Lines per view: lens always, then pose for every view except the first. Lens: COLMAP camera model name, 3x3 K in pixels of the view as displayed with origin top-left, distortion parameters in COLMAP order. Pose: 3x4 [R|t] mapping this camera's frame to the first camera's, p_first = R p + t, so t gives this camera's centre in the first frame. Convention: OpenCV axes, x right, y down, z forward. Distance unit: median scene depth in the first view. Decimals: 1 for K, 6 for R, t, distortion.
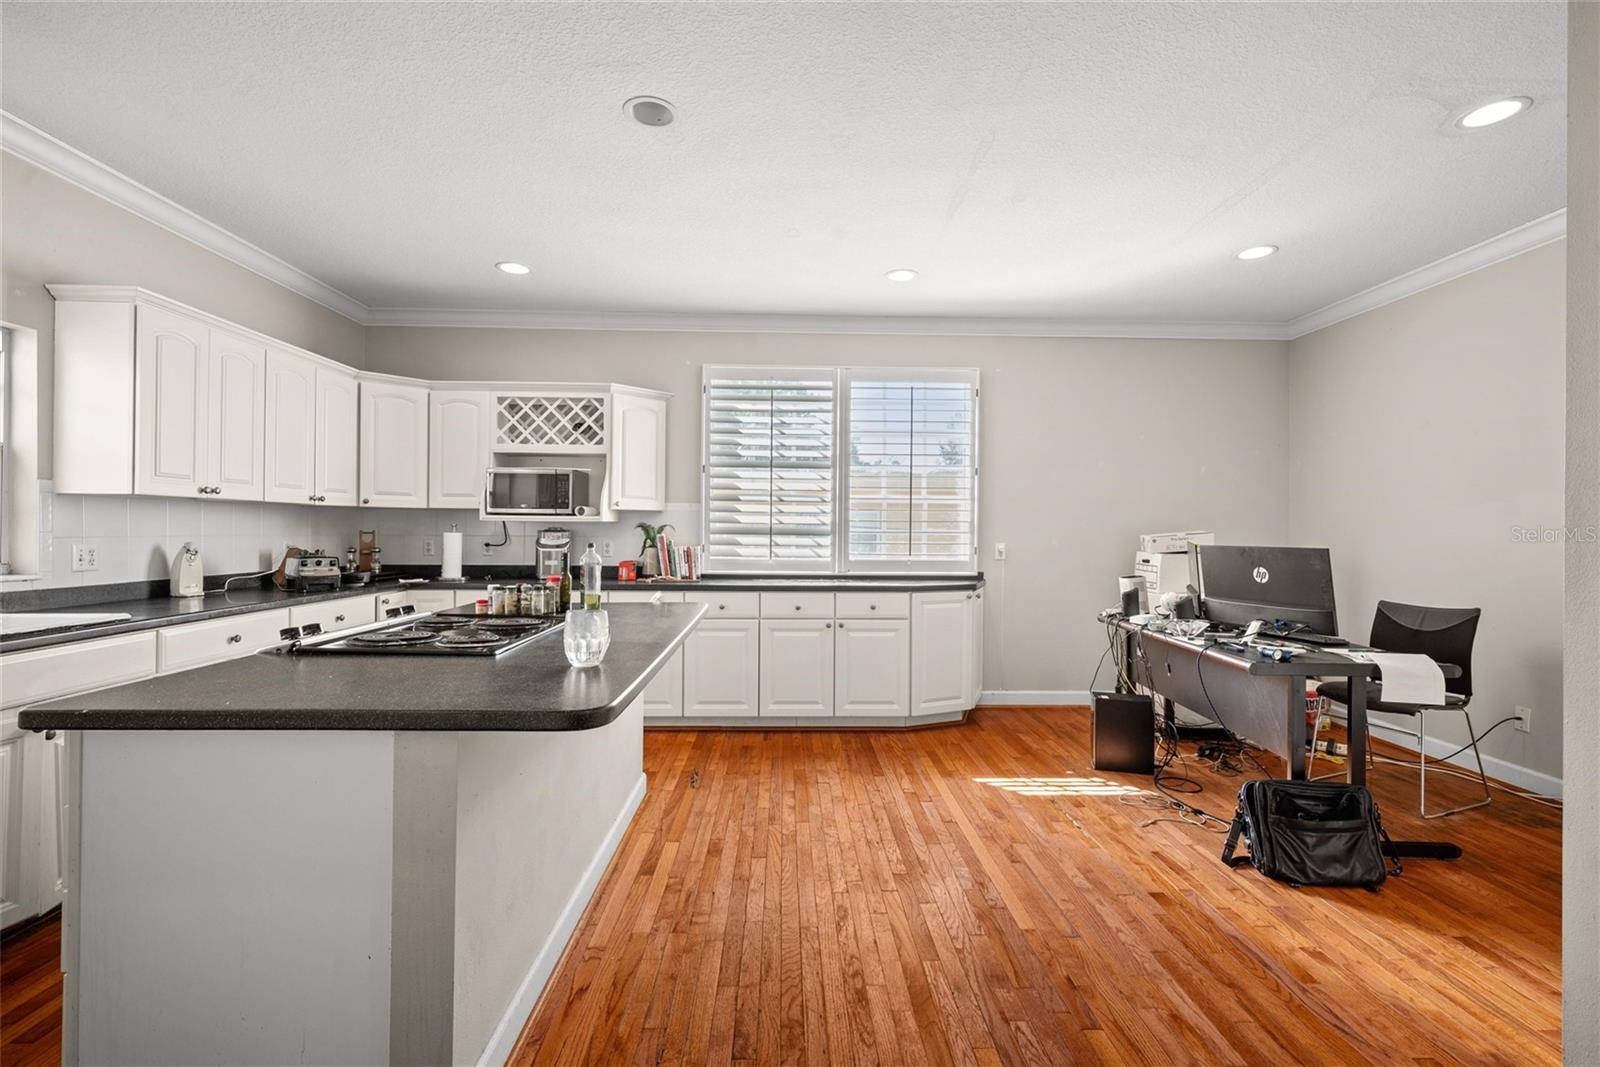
lens RADIAL K [[717.6, 0, 795.2], [0, 717.6, 529.7], [0, 0, 1]] dist [0.013876, -0.001605]
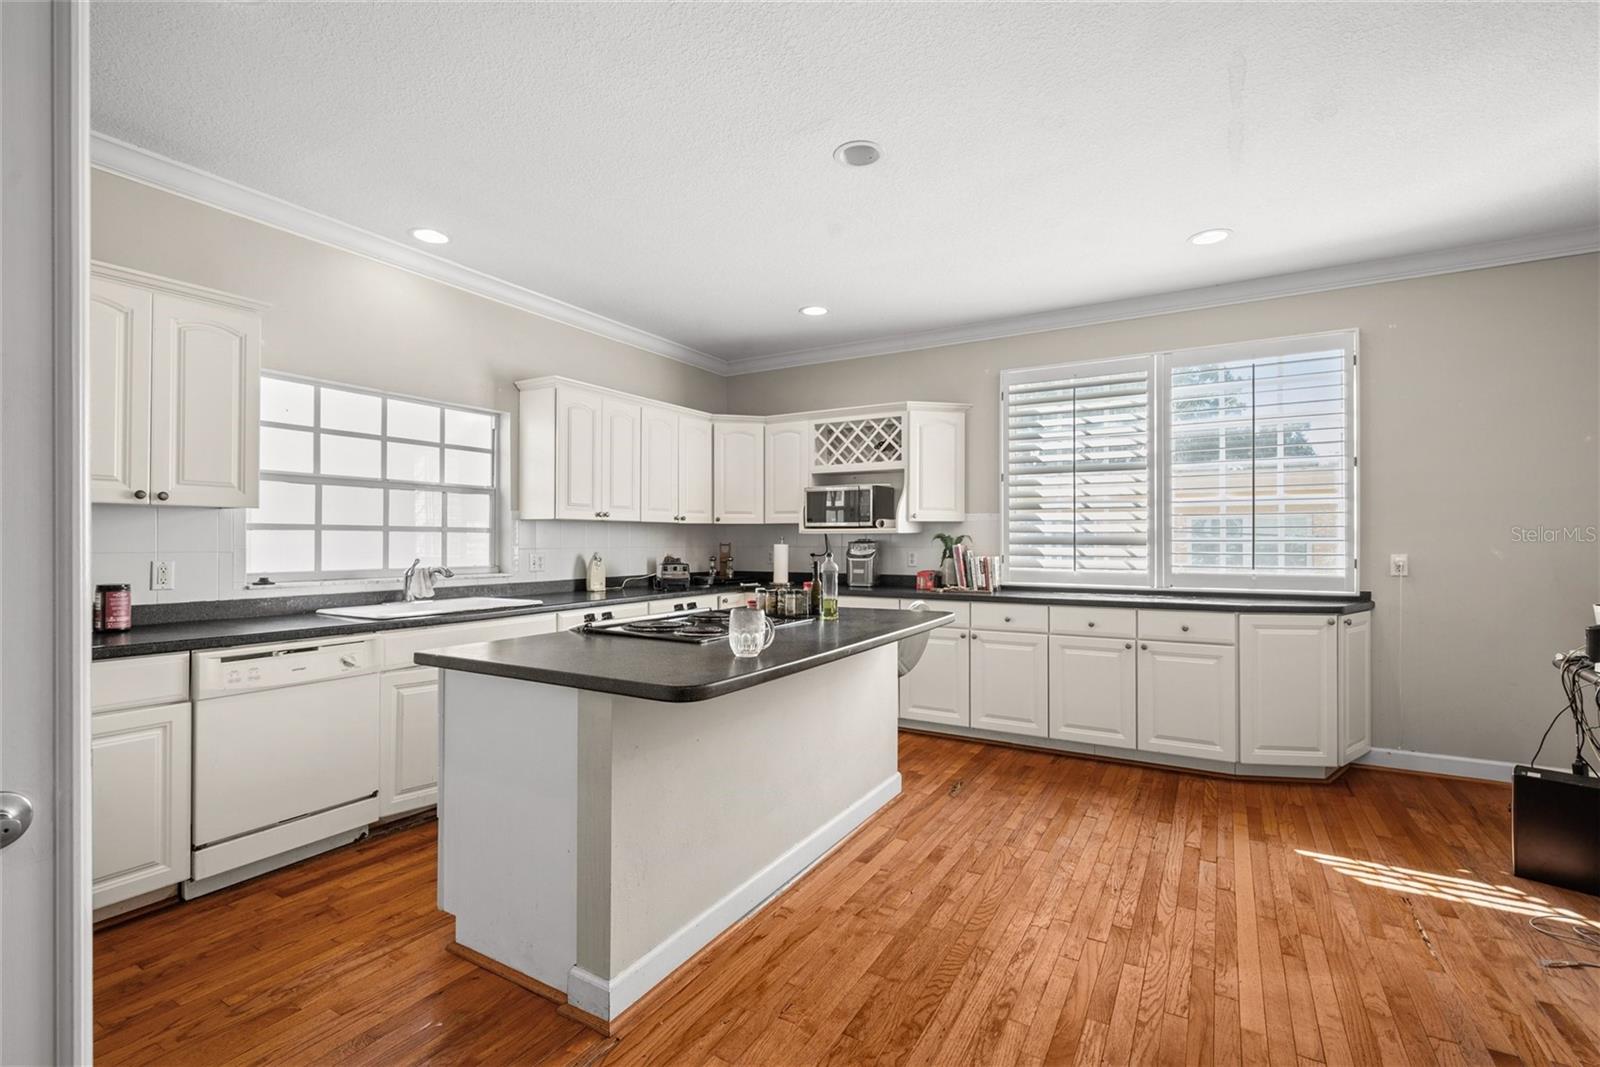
lens RADIAL K [[717.6, 0, 789.3], [0, 717.6, 536.8], [0, 0, 1]] dist [0.013876, -0.001605]
pose [[0.848916, -0.011369, -0.528406, 0.178401], [0.007977, 0.999930, -0.008699, 0.002569], [0.528468, 0.003170, 0.848947, 0.020748]]
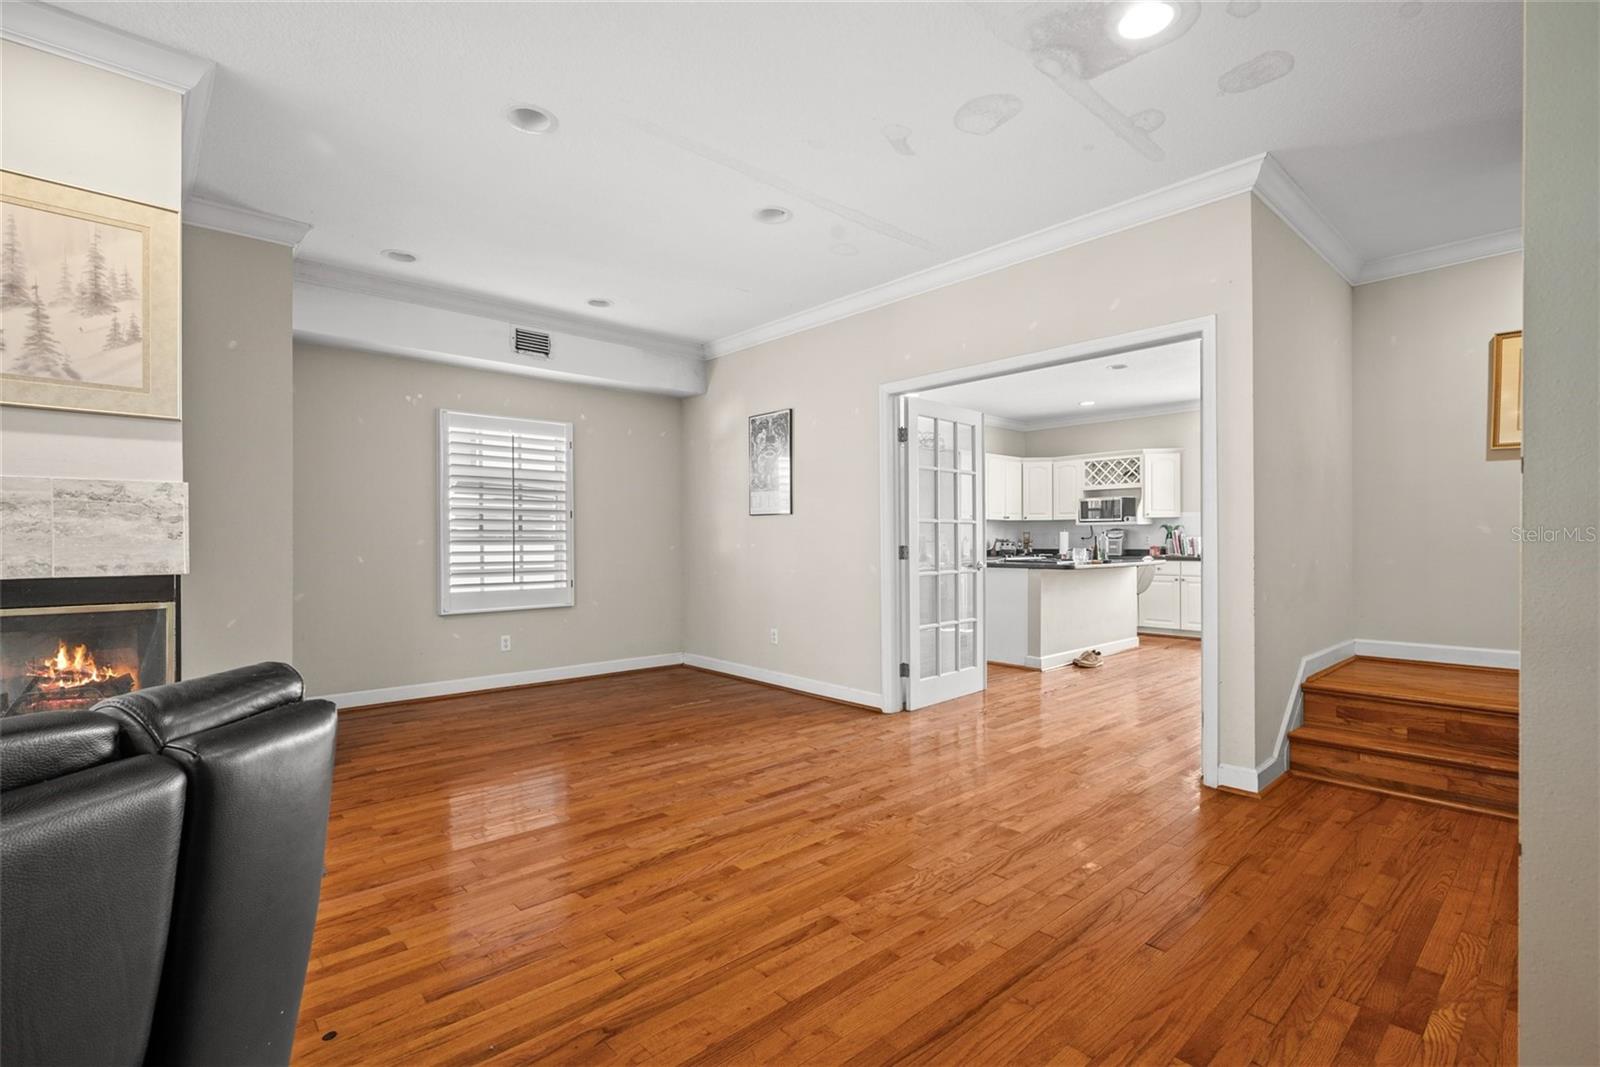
lens RADIAL K [[754.7, 0, 794.7], [0, 754.7, 543.8], [0, 0, 1]] dist [0.005098, 0.000865]
pose [[0.666247, -0.010967, -0.745651, 0.703202], [0.011327, 0.999925, -0.004586, 0.045293], [0.745645, -0.005390, 0.666321, -1.142714]]
